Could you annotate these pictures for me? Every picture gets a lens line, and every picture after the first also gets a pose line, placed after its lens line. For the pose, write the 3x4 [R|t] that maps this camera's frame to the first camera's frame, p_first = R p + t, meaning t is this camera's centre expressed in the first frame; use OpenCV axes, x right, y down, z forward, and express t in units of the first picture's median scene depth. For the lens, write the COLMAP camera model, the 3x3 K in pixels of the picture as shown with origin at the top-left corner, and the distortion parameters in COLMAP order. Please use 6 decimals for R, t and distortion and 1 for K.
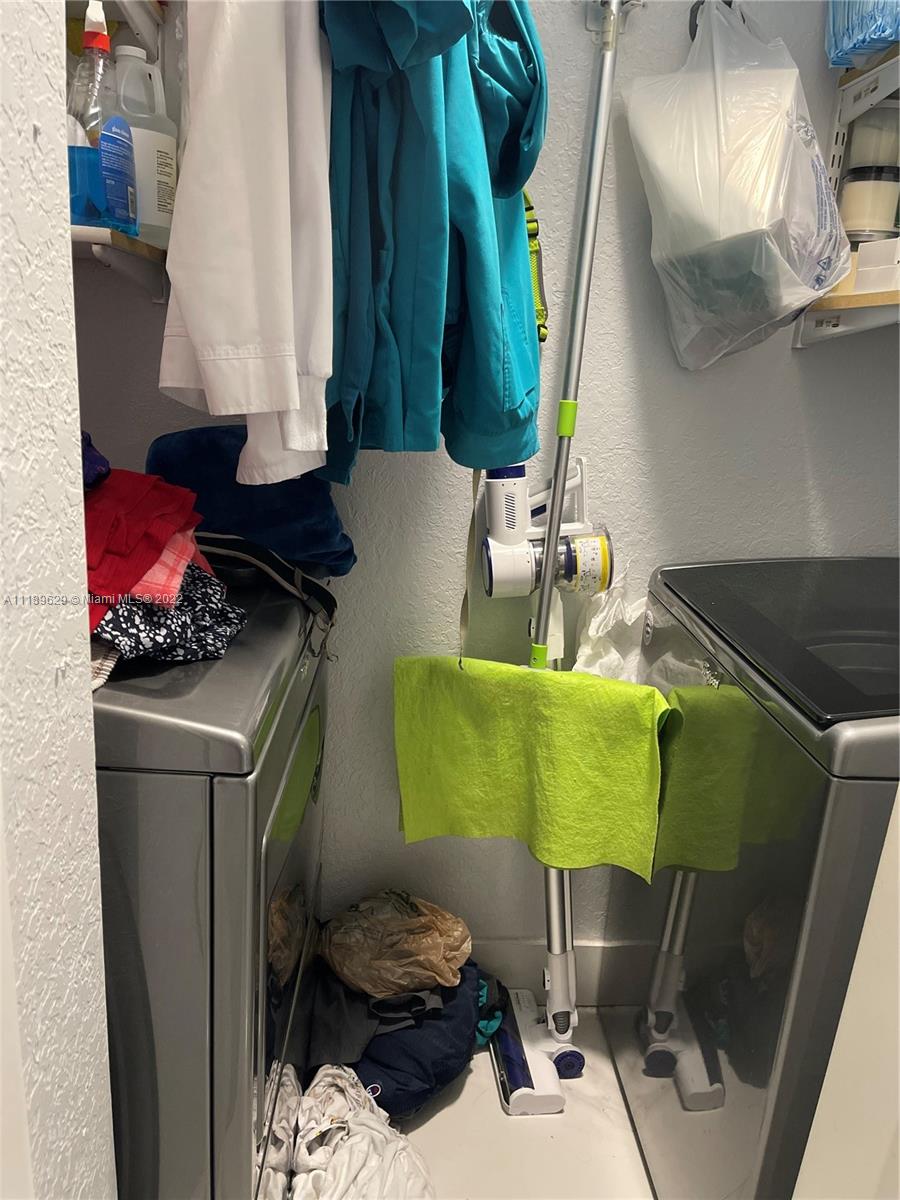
lens RADIAL K [[906.1, 0, 454.0], [0, 906.1, 605.5], [0, 0, 1]] dist [0.075686, -0.087524]
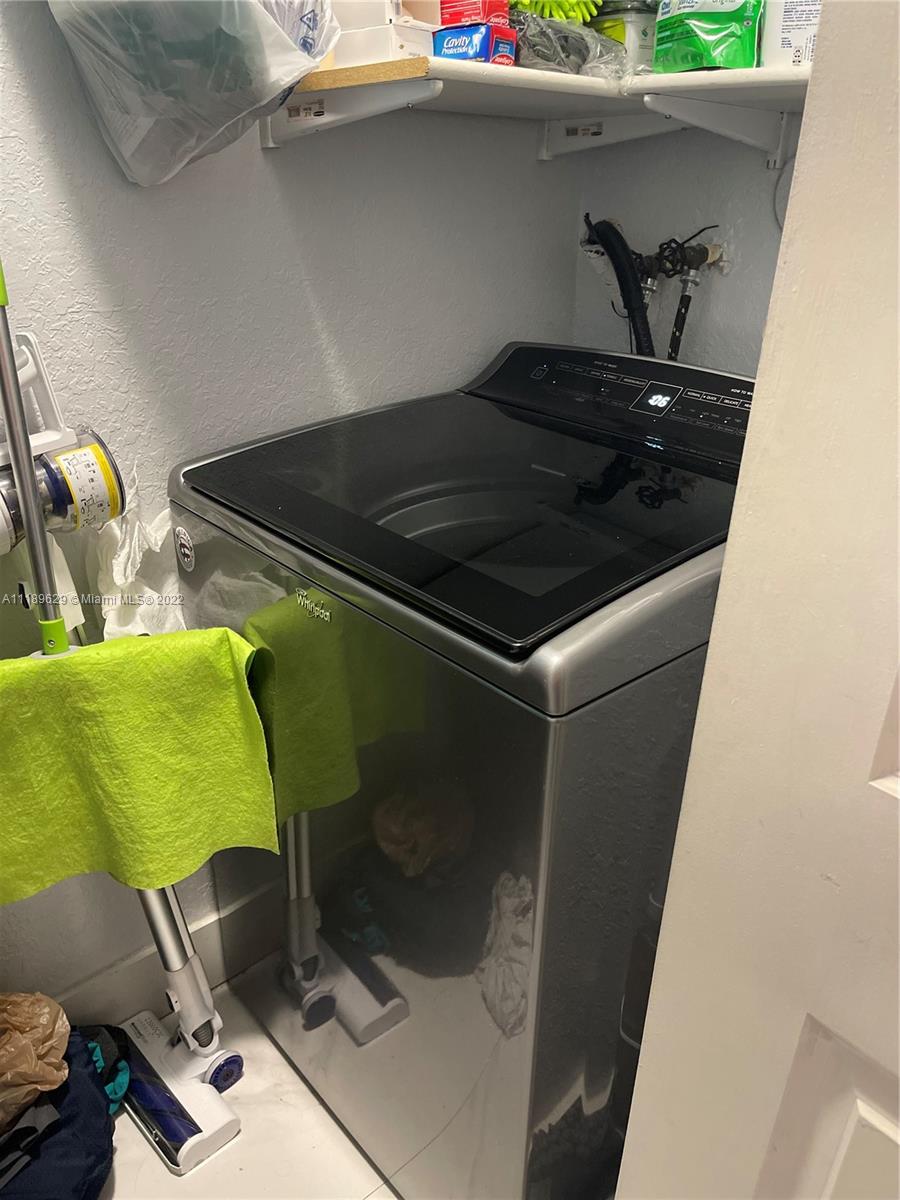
lens RADIAL K [[914.0, 0, 447.9], [0, 914.0, 606.1], [0, 0, 1]] dist [0.079345, -0.112163]
pose [[0.802221, -0.301843, 0.515104, -0.021752], [0.208638, 0.950120, 0.231823, -0.065289], [-0.559385, -0.078502, 0.825182, 0.247972]]
